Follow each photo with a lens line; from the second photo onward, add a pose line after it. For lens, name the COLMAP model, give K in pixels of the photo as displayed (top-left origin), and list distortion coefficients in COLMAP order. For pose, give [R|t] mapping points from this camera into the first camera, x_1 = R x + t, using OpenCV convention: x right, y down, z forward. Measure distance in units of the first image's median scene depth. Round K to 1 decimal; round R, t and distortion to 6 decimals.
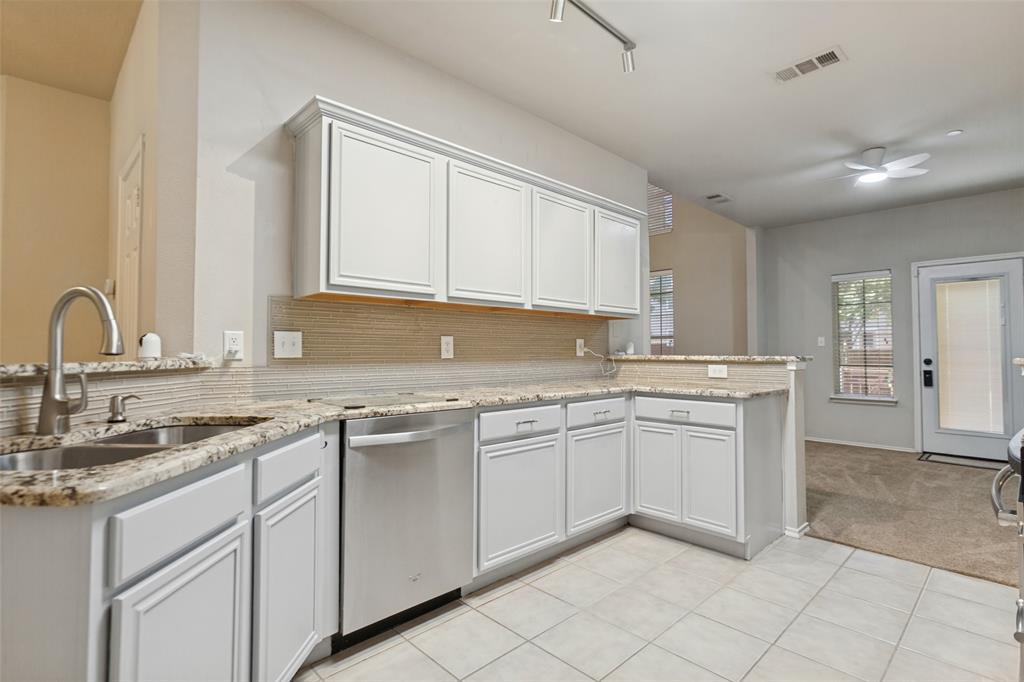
lens RADIAL K [[509.5, 0, 509.5], [0, 509.5, 340.0], [0, 0, 1]] dist [-0.015797, 0.012614]
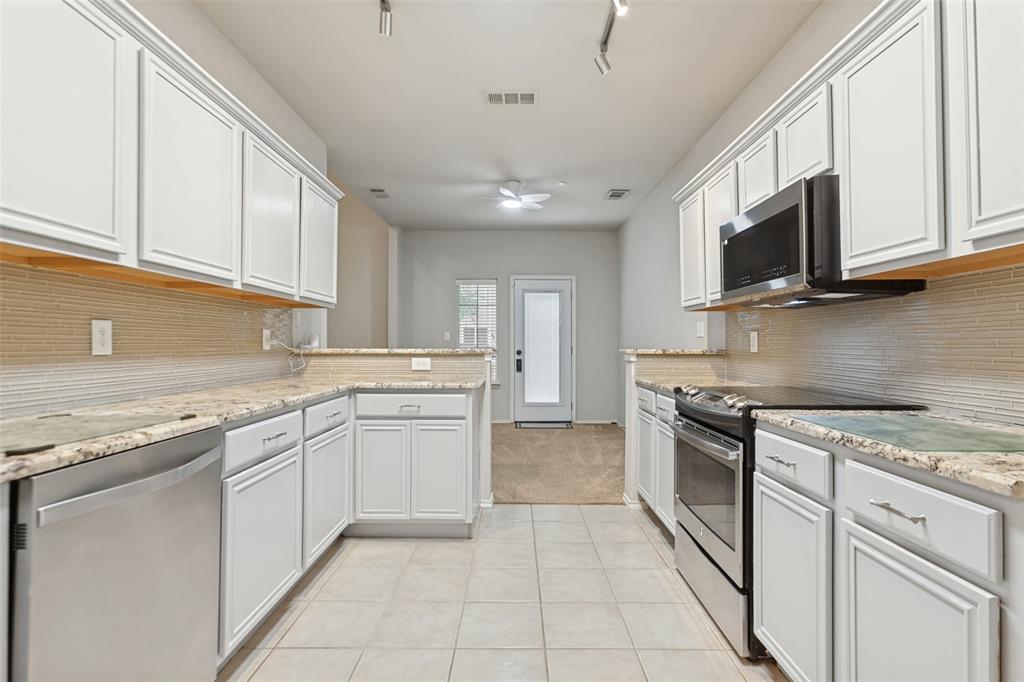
lens RADIAL K [[509.5, 0, 509.5], [0, 509.5, 340.0], [0, 0, 1]] dist [-0.015797, 0.012614]
pose [[0.679955, 0.007046, 0.733220, -0.243949], [-0.017203, 0.999832, 0.006344, 0.004274], [-0.733052, -0.016927, 0.679962, 0.191987]]
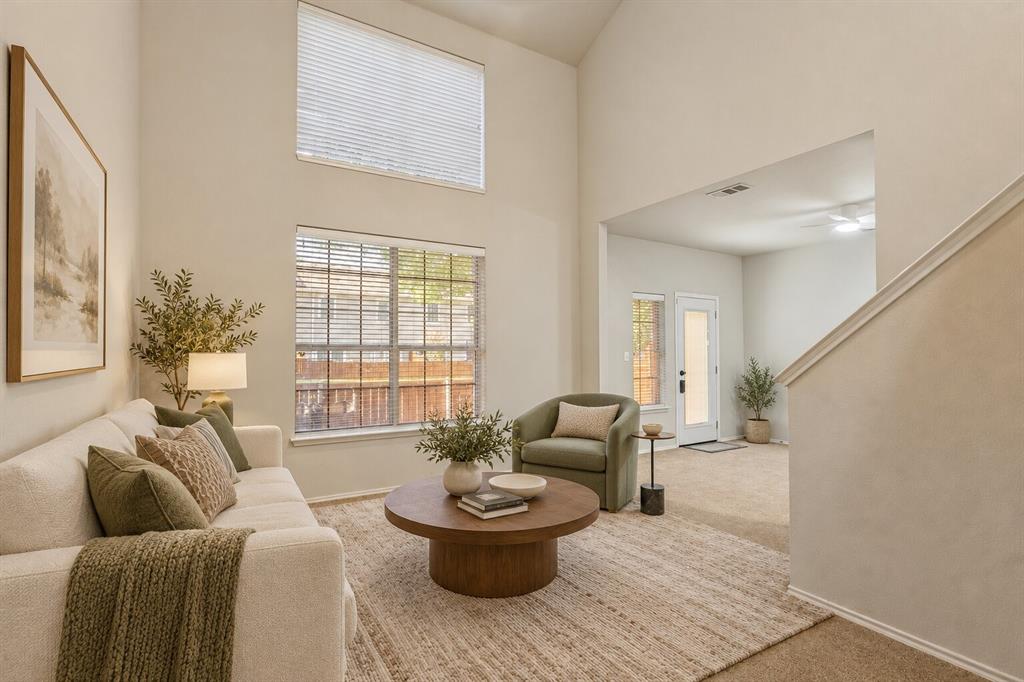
lens RADIAL K [[509.5, 0, 509.5], [0, 509.5, 340.0], [0, 0, 1]] dist [-0.015797, 0.012614]
pose [[0.177693, 0.015215, 0.983968, -0.755079], [-0.024103, 0.999648, -0.011105, -0.022319], [-0.983791, -0.021743, 0.177997, 1.860829]]
